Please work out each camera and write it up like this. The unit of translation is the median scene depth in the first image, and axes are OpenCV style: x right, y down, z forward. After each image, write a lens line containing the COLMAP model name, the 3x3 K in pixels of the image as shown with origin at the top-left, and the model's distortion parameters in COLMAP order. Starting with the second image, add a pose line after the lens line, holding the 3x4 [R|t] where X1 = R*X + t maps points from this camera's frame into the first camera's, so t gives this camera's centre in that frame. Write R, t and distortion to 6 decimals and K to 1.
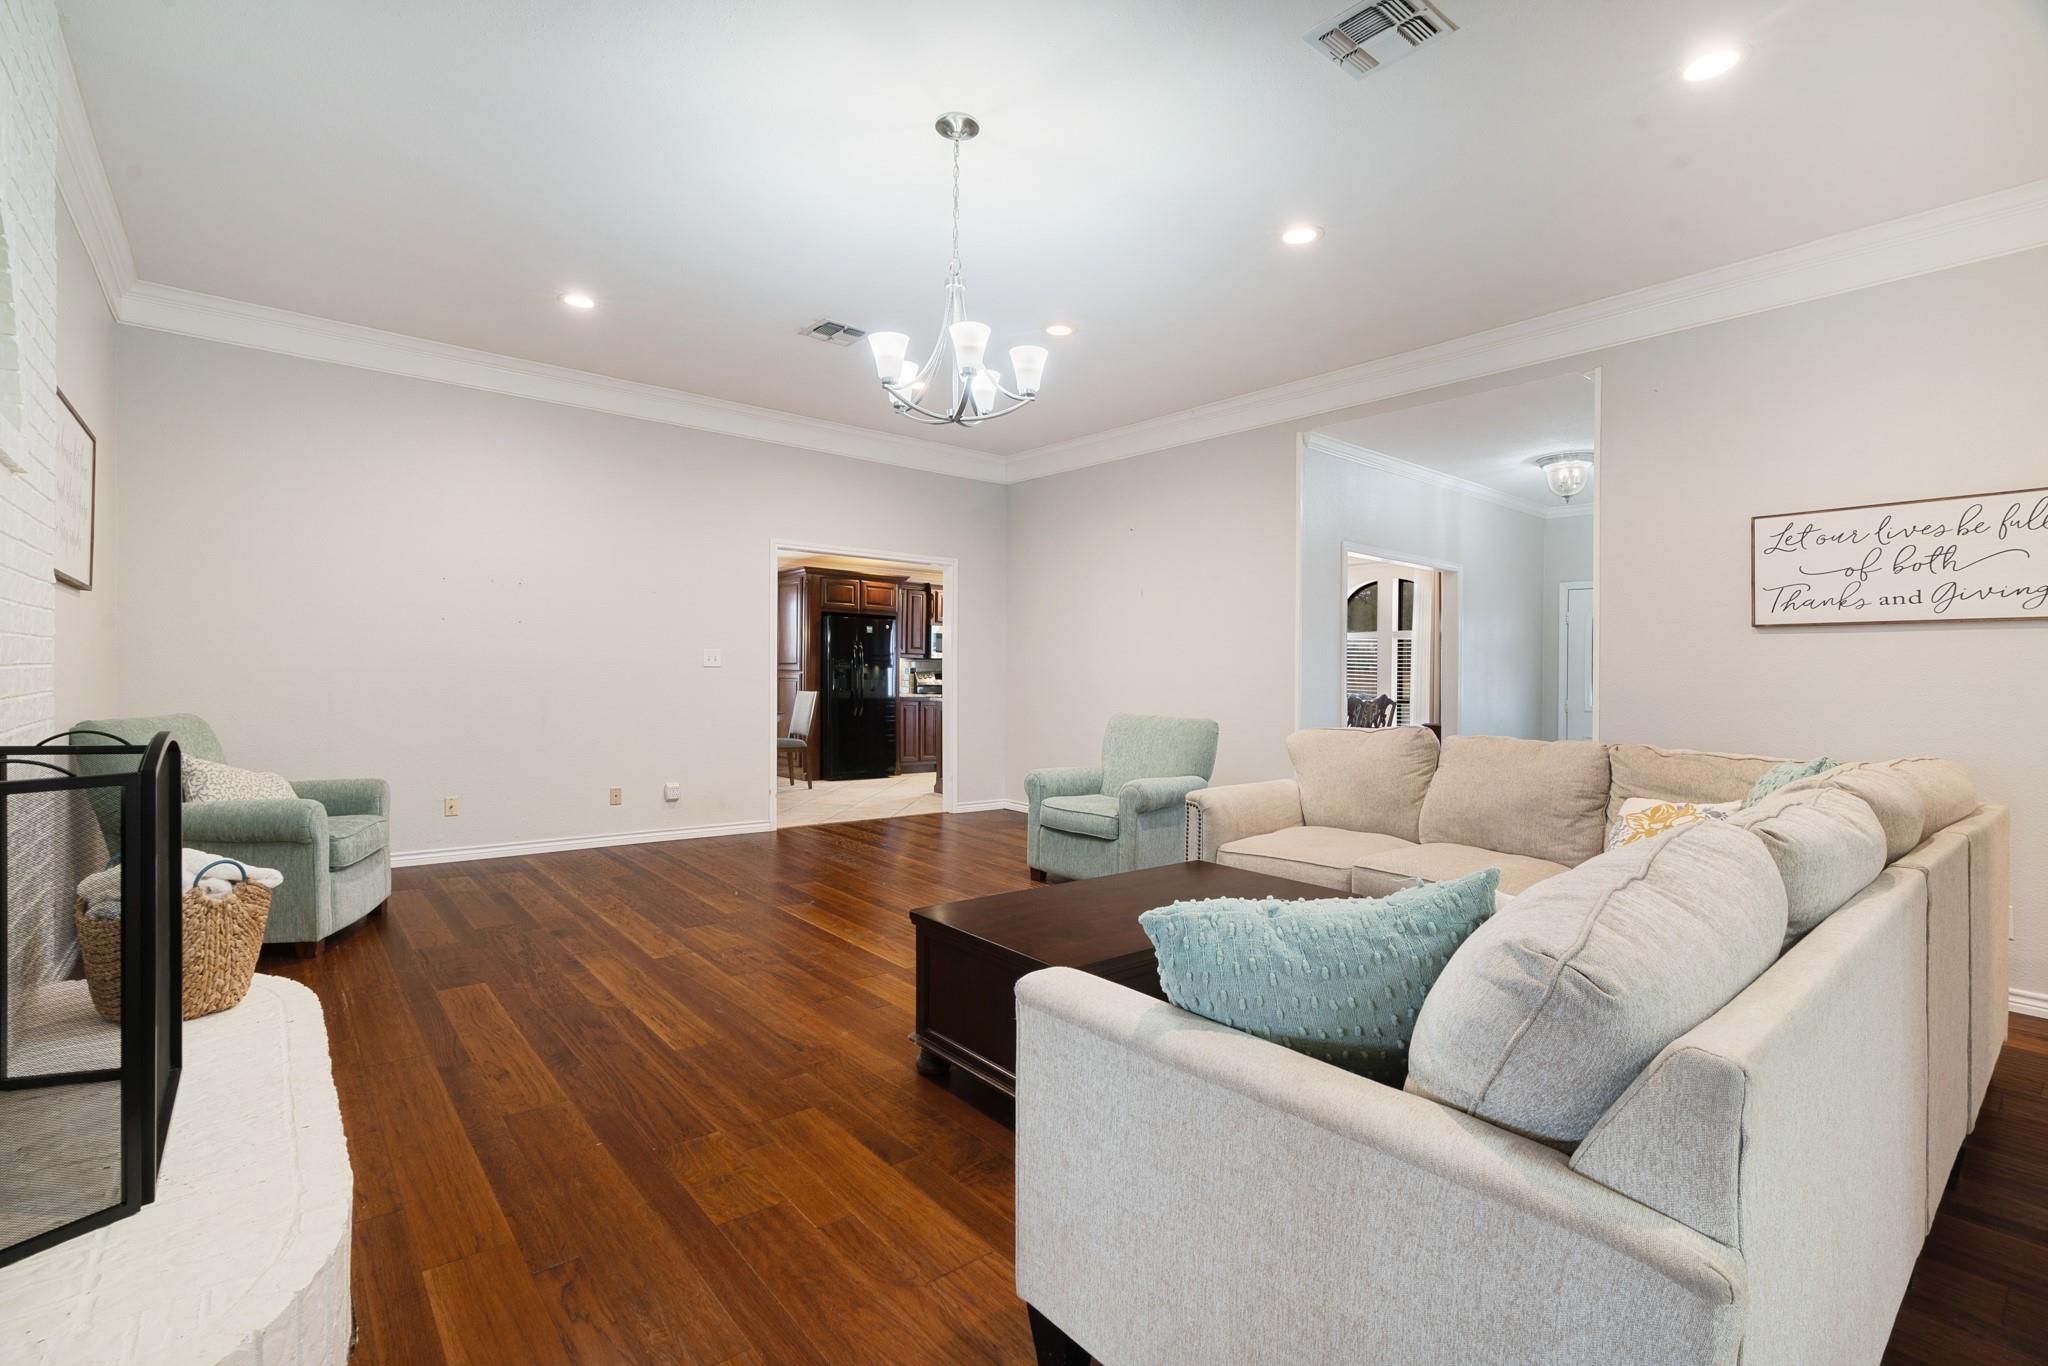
lens RADIAL K [[919.4, 0, 1031.7], [0, 919.4, 689.9], [0, 0, 1]] dist [-0.004091, -0.000153]
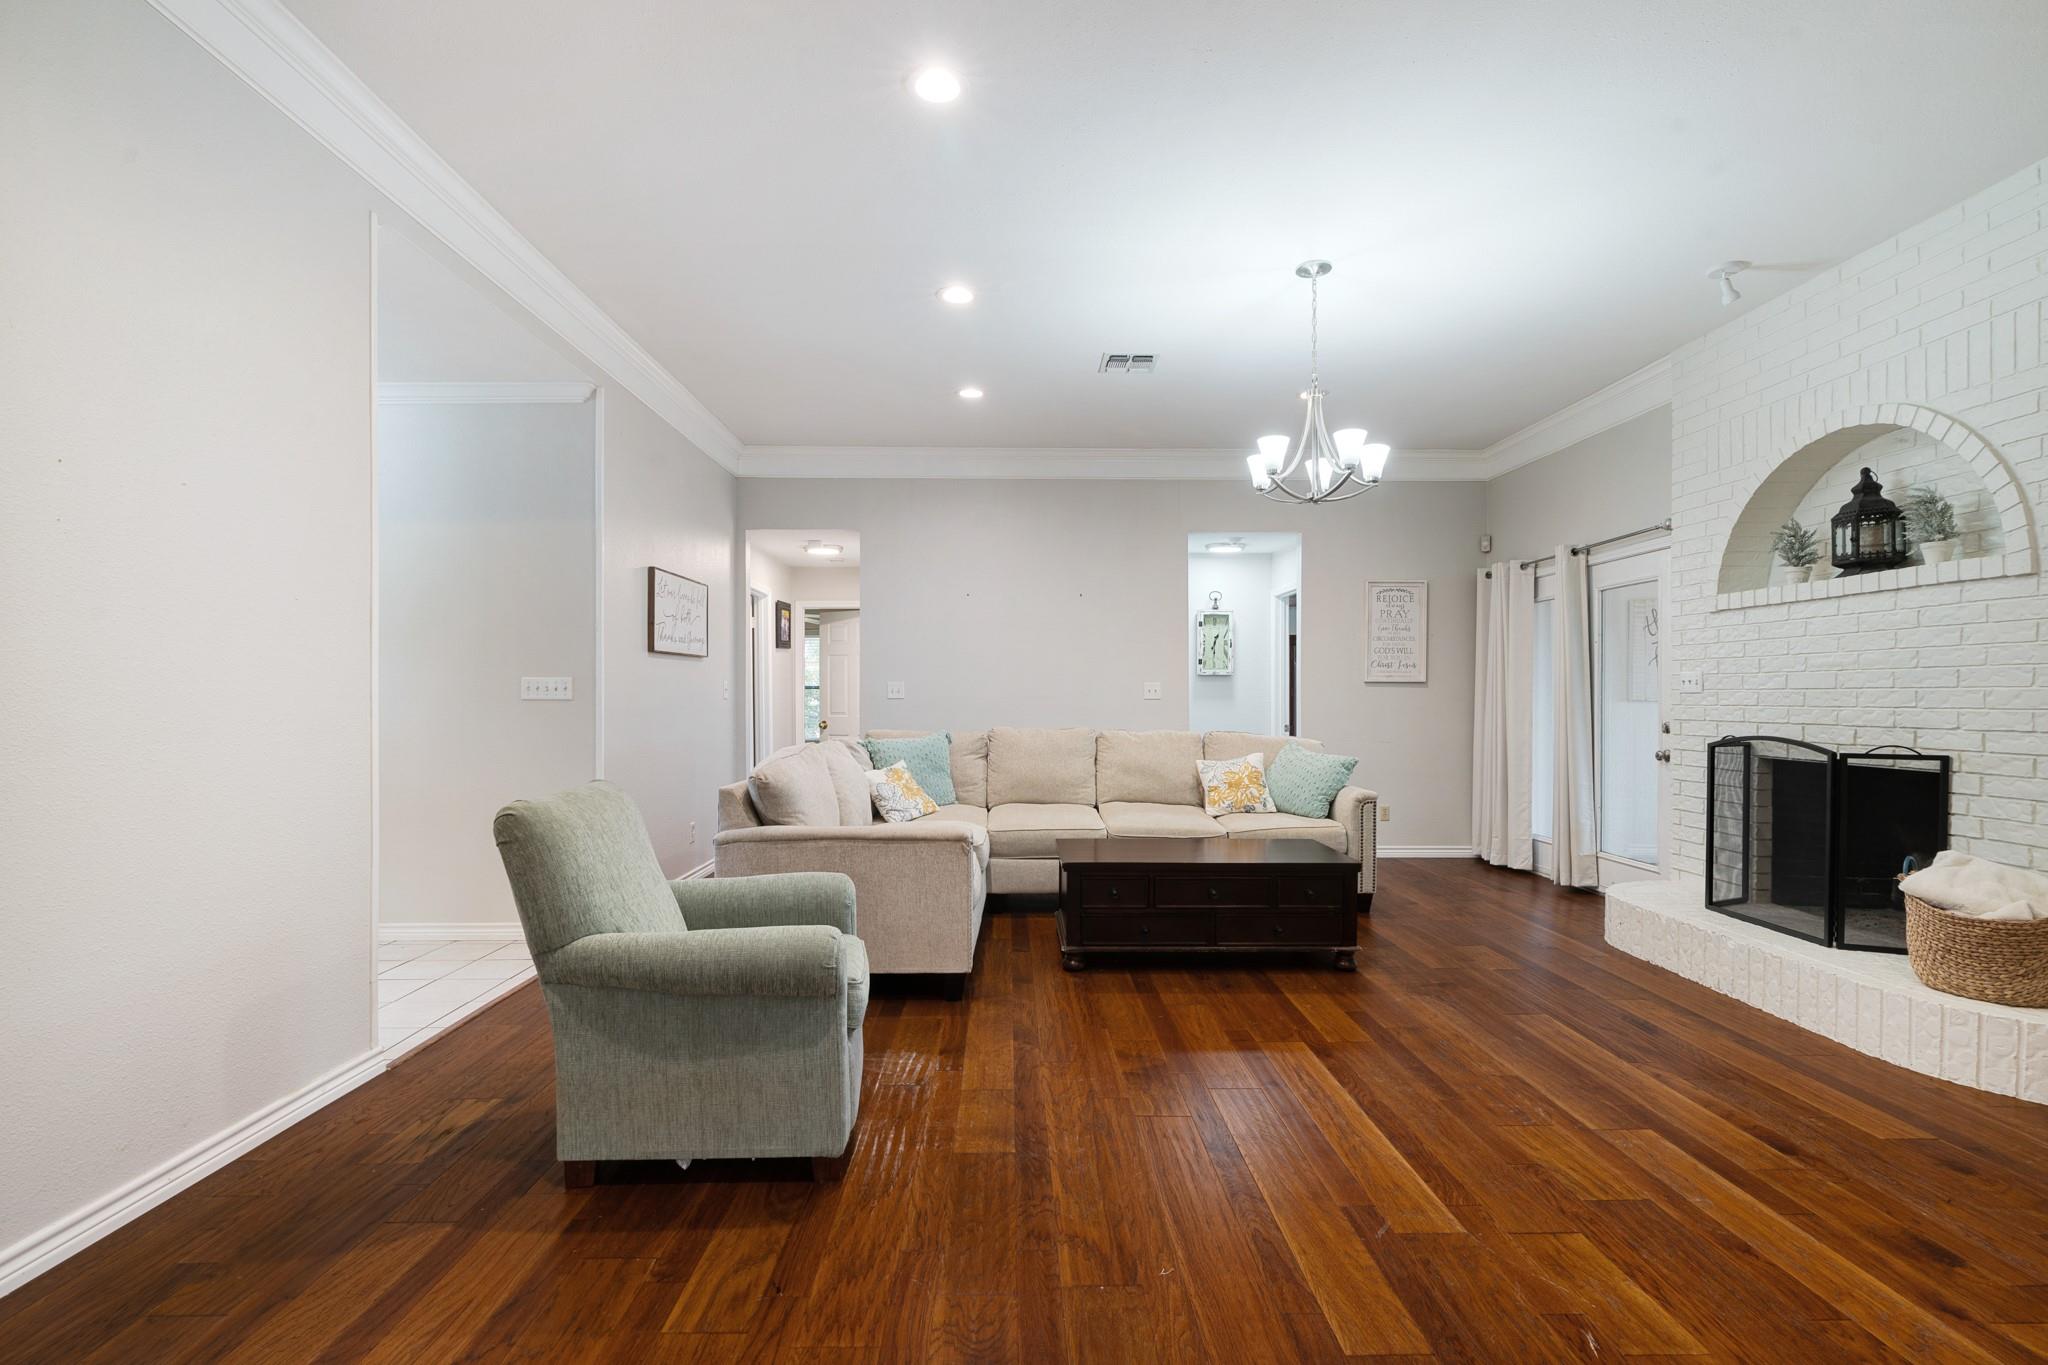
lens RADIAL K [[919.4, 0, 1015.5], [0, 919.4, 690.4], [0, 0, 1]] dist [-0.004091, -0.000153]
pose [[-0.756789, -0.014162, 0.653506, -0.573222], [-0.012200, 0.999897, 0.007540, -0.041788], [-0.653546, -0.002267, -0.756884, 2.120553]]
